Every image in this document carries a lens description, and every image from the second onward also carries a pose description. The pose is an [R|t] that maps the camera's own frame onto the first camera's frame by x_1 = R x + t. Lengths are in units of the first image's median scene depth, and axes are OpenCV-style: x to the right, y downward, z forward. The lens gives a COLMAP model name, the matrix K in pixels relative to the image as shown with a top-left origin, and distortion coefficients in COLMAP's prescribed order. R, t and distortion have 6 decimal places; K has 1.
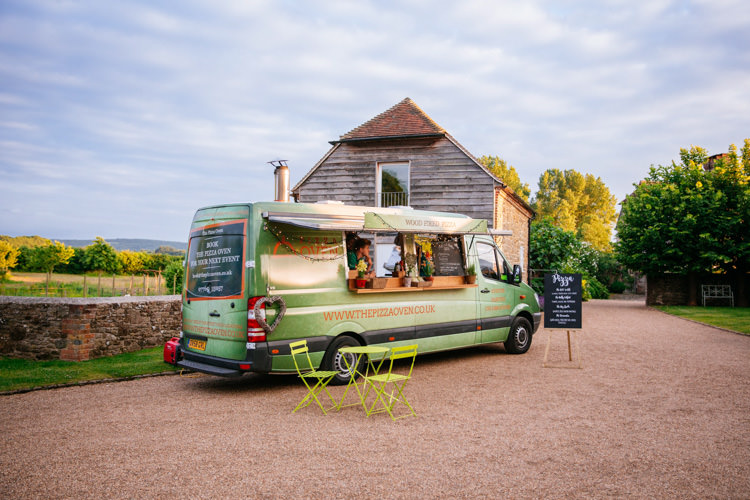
lens RADIAL K [[664.2, 0, 375.0], [0, 664.2, 250.0], [0, 0, 1]] dist [-0.008598, -0.002488]
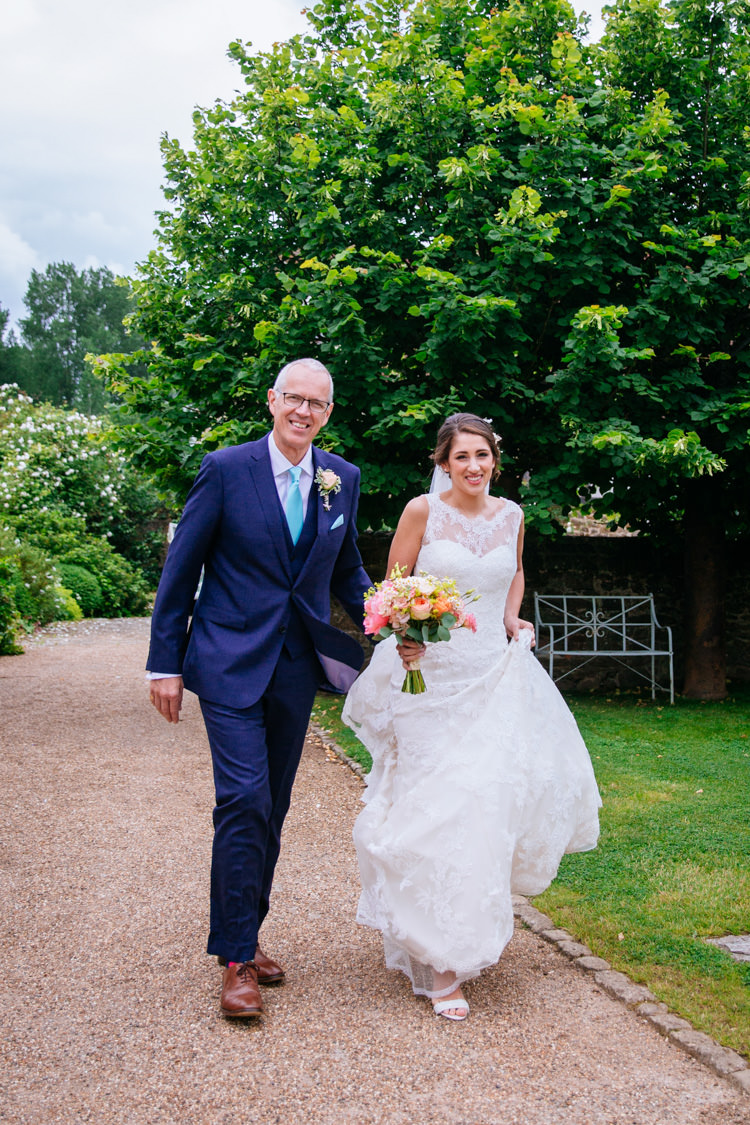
lens RADIAL K [[1596.6, 0, 375.0], [0, 1596.6, 562.5], [0, 0, 1]] dist [-0.191259, 0.002972]
pose [[0.898122, 0.001161, 0.439744, 0.118018], [-0.028735, 0.998014, 0.056052, 0.008805], [-0.438806, -0.062978, 0.896372, 0.293314]]
